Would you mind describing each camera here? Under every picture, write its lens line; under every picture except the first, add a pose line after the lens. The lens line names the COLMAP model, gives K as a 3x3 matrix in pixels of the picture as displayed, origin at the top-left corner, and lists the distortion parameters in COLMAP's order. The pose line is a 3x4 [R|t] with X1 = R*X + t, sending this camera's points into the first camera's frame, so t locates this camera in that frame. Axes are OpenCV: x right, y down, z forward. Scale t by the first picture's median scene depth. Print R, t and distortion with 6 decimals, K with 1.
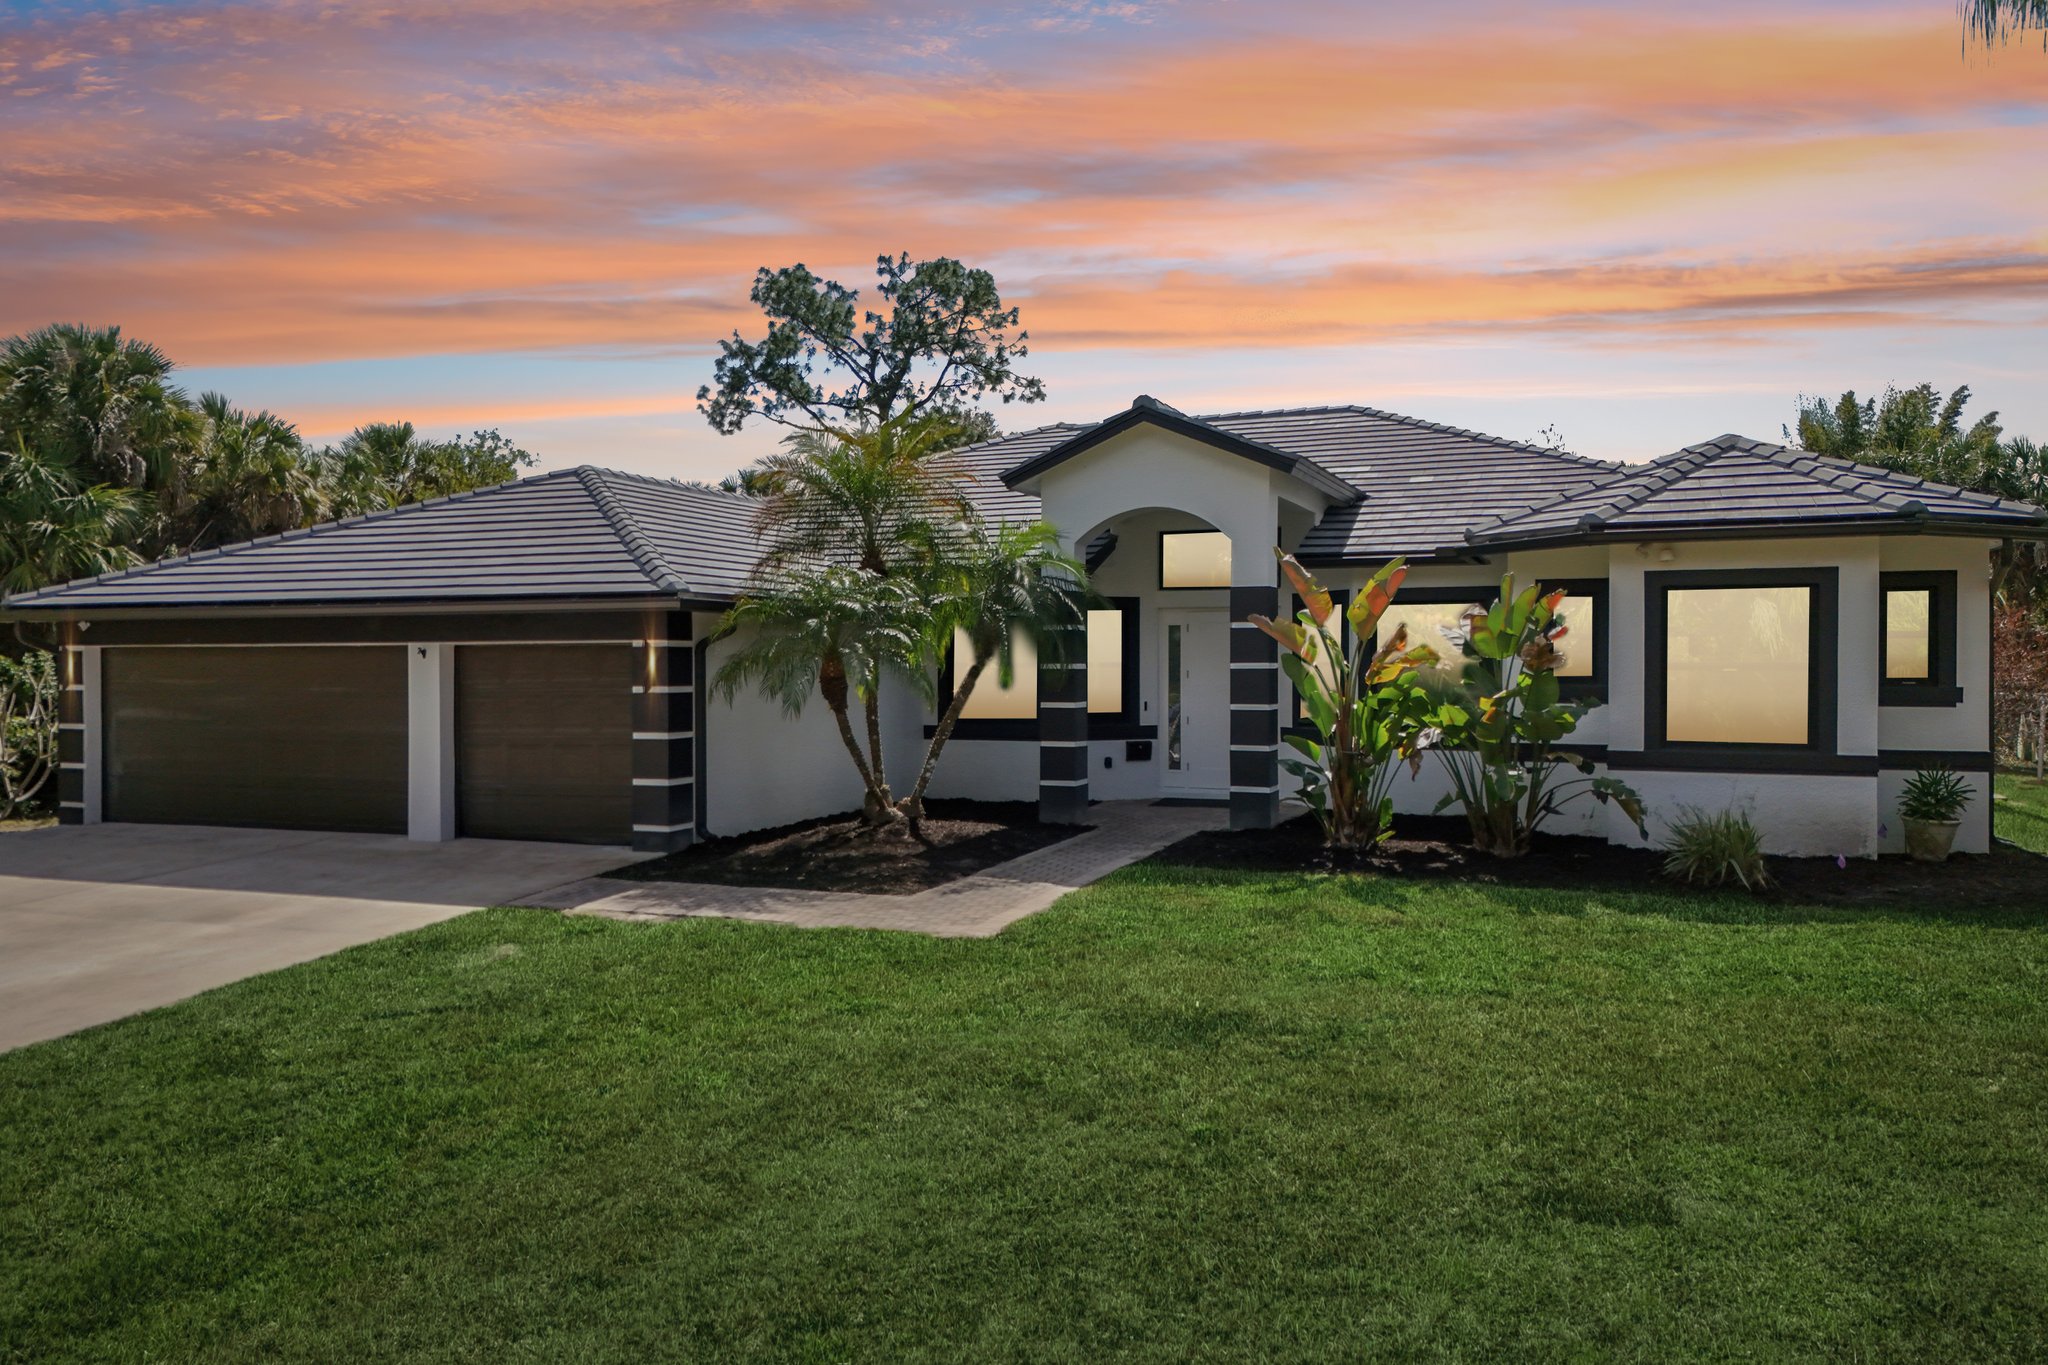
lens RADIAL K [[1524.4, 0, 986.7], [0, 1524.4, 697.1], [0, 0, 1]] dist [0.060724, -0.003146]
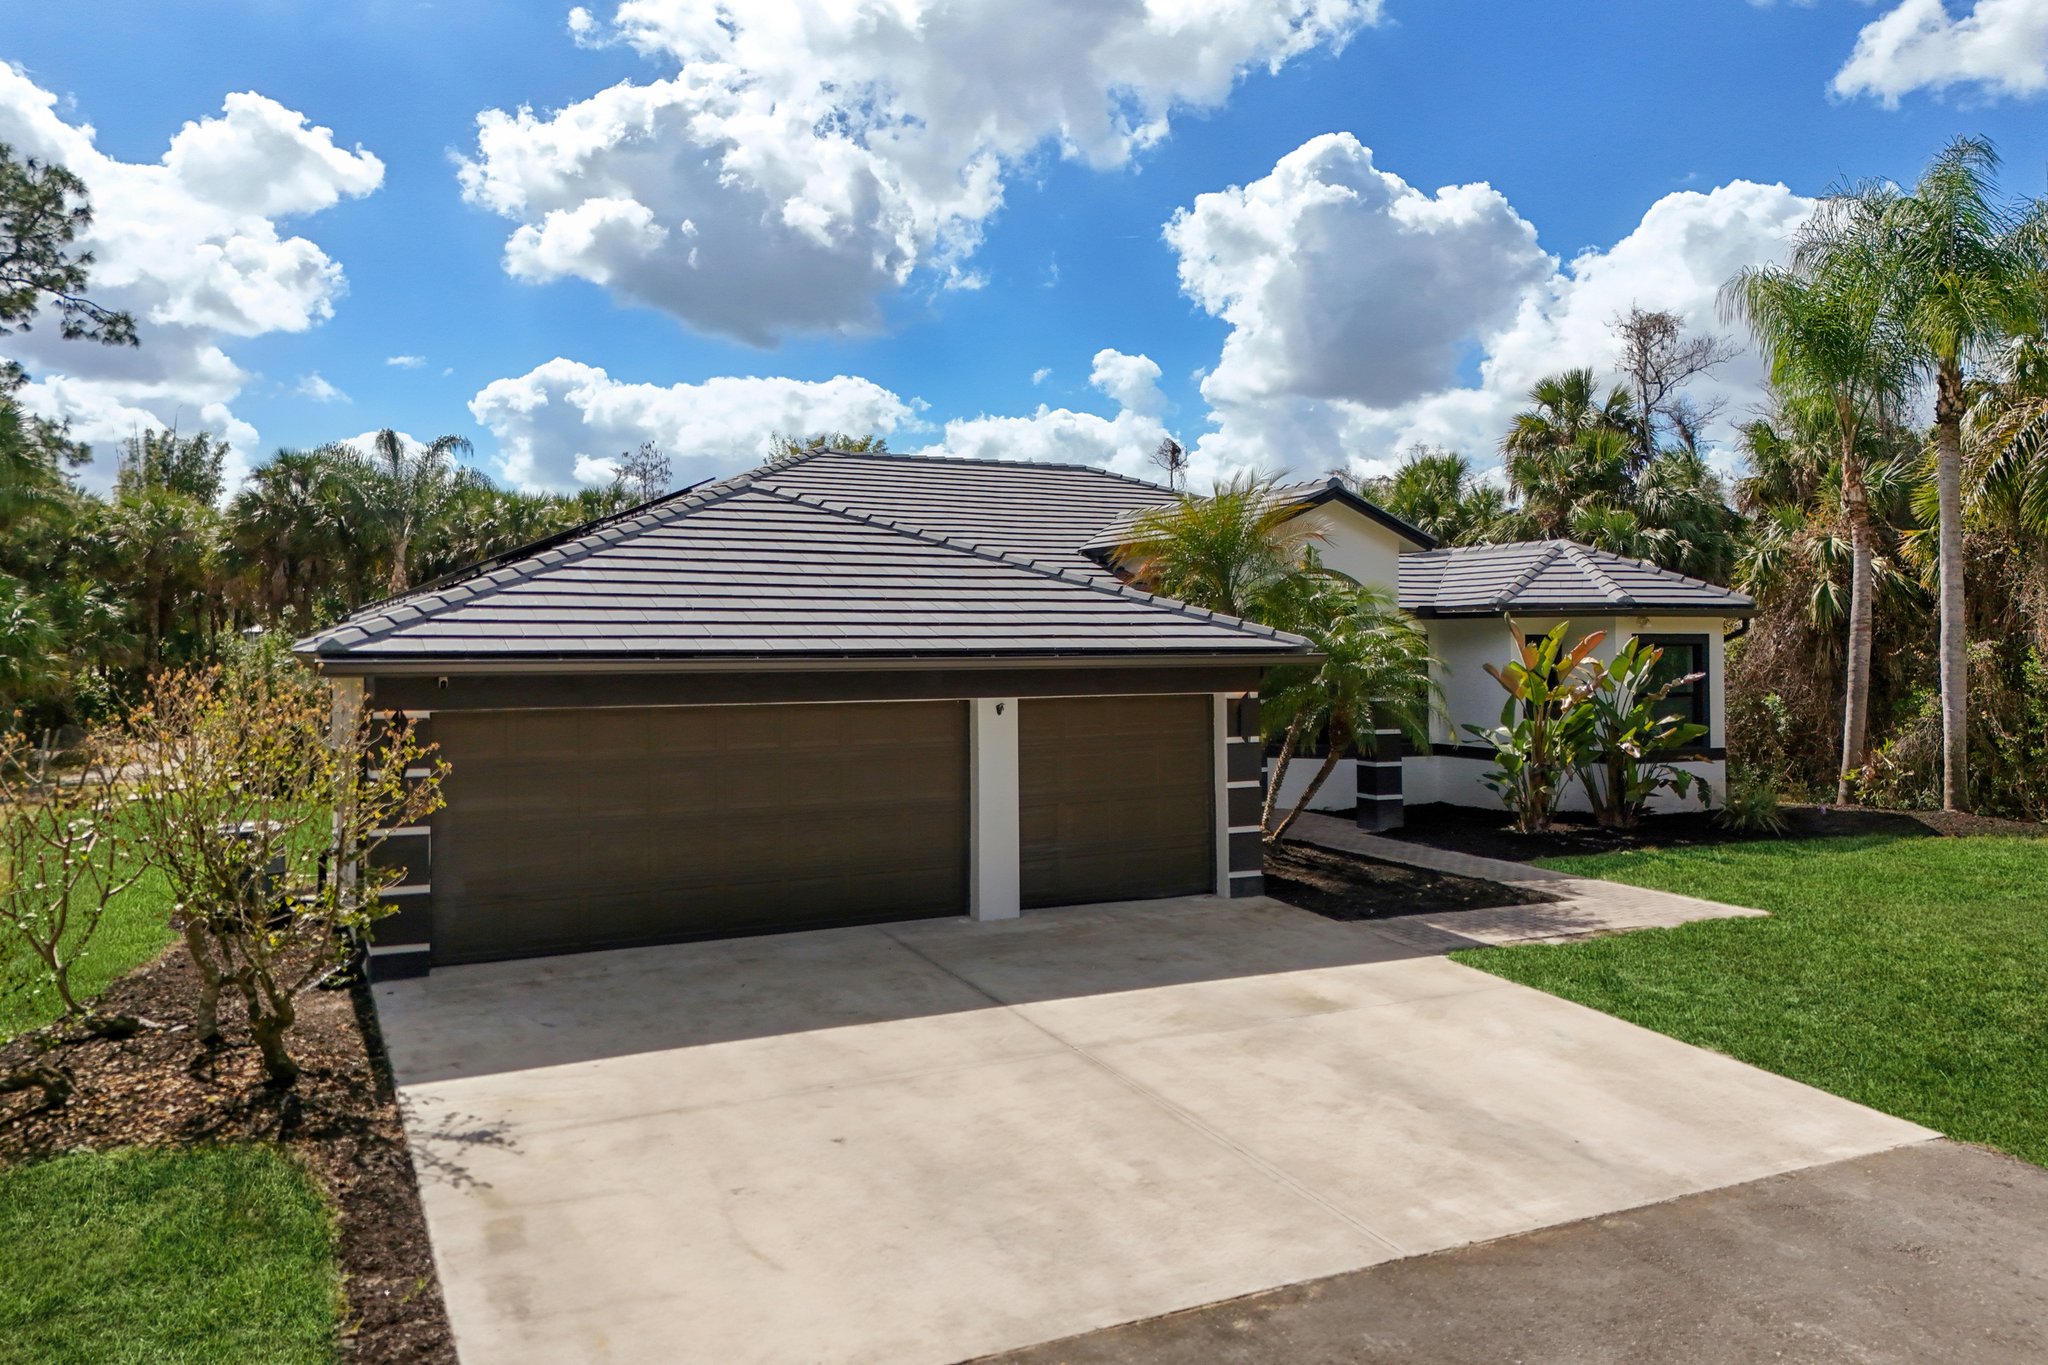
lens RADIAL K [[1533.2, 0, 1024.0], [0, 1533.2, 682.5], [0, 0, 1]] dist [0.072500, -0.080353]
pose [[0.660542, -0.017253, 0.750591, -0.908478], [0.017440, 0.999819, 0.007633, -0.045308], [-0.750586, 0.008049, 0.660723, 0.354050]]
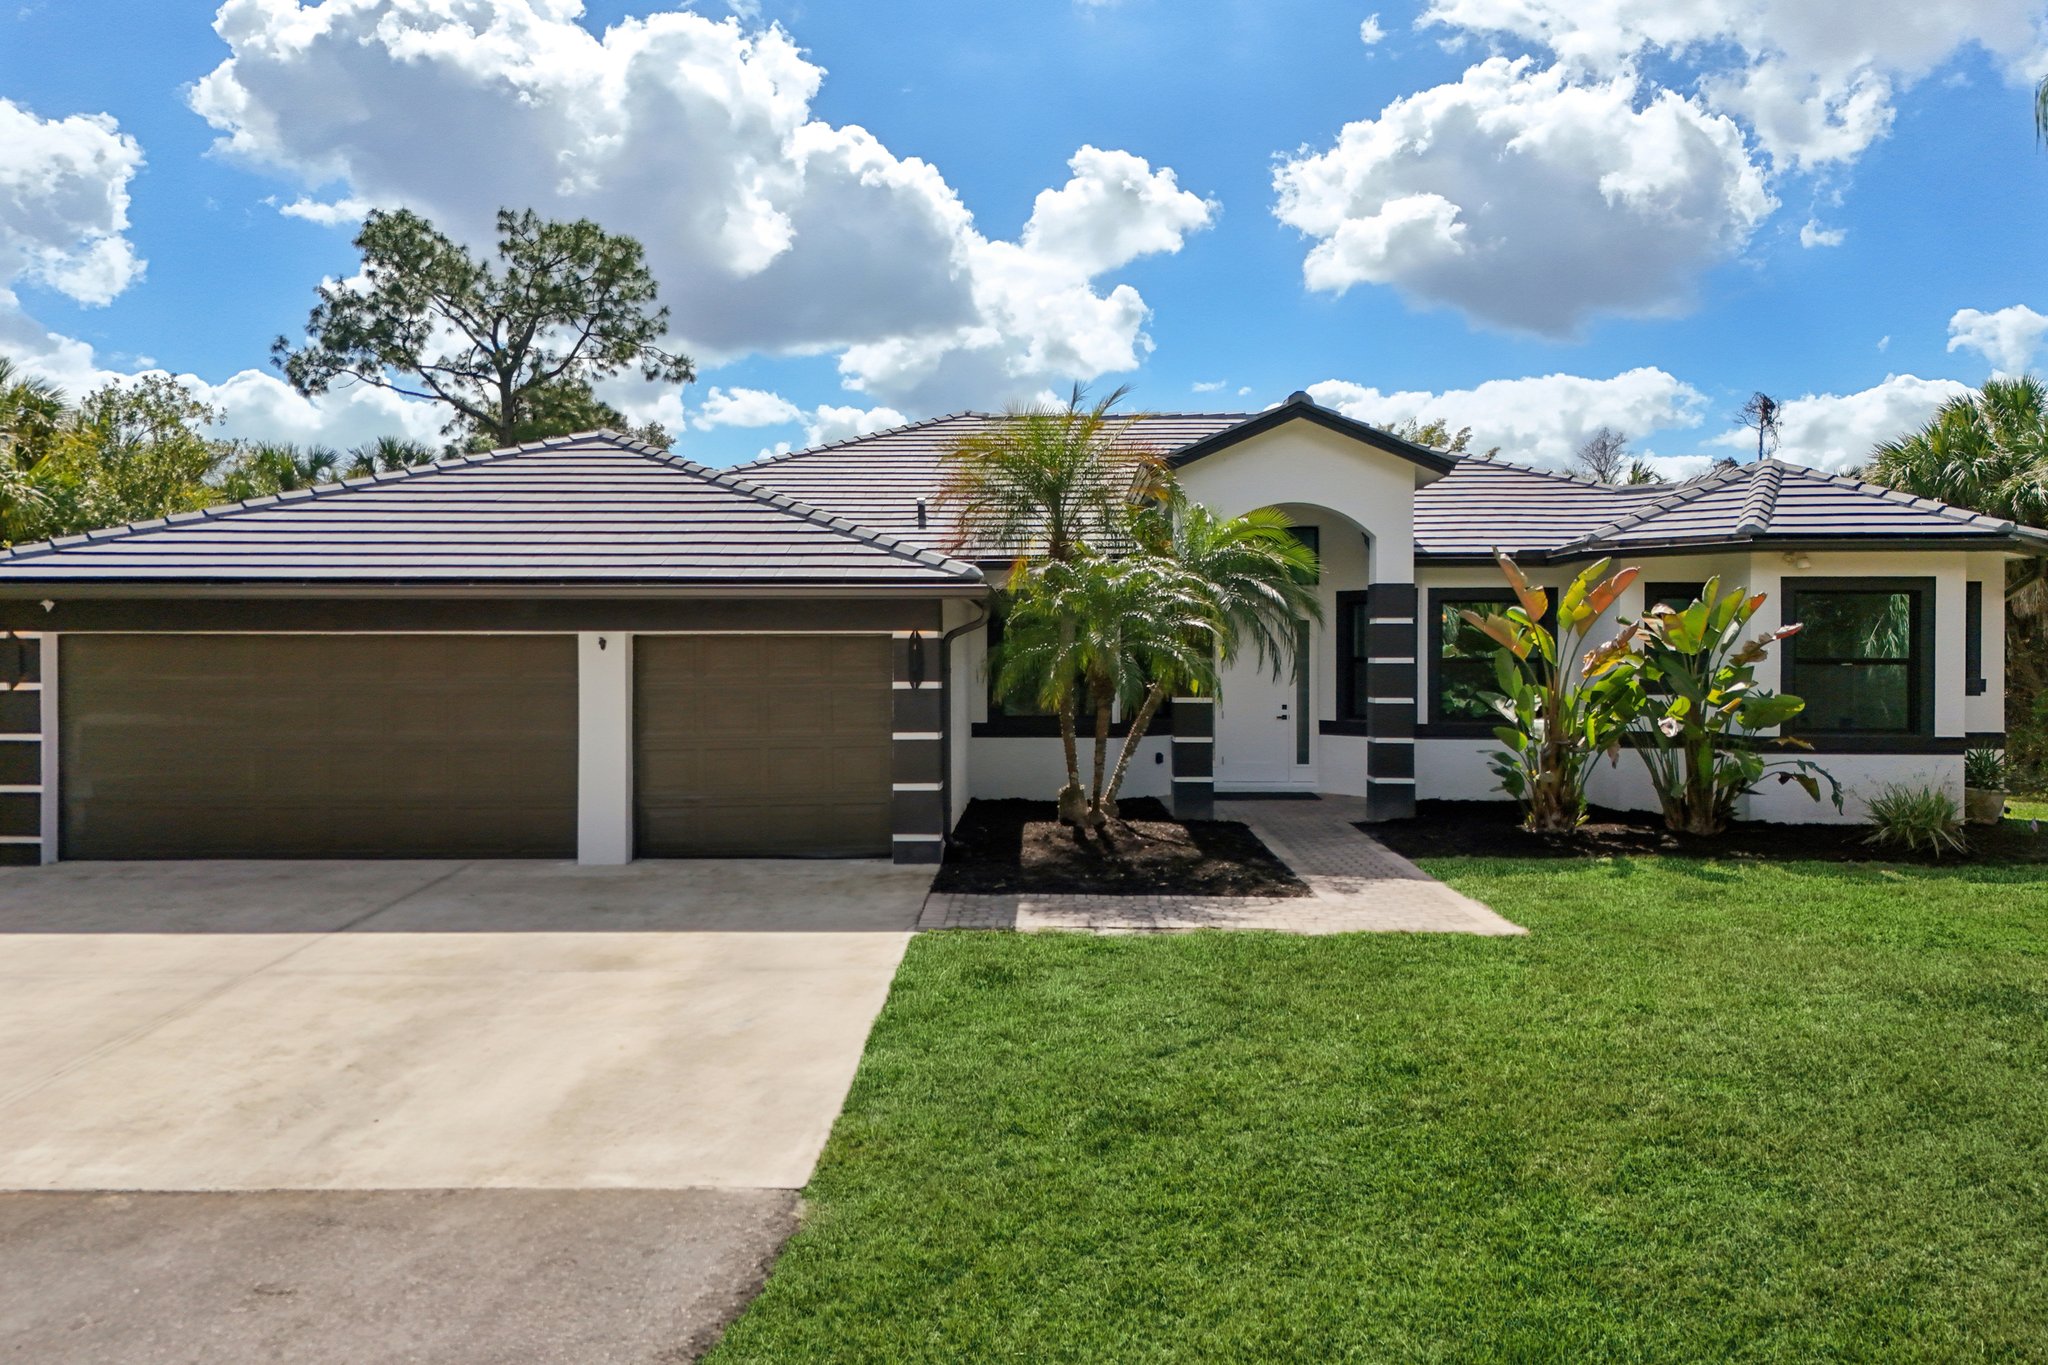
lens RADIAL K [[1533.2, 0, 1024.0], [0, 1533.2, 682.5], [0, 0, 1]] dist [0.072500, -0.080353]
pose [[0.935338, -0.003155, 0.353742, -0.396000], [0.005414, 0.999971, -0.005397, -0.001163], [-0.353715, 0.006963, 0.935327, 0.108817]]
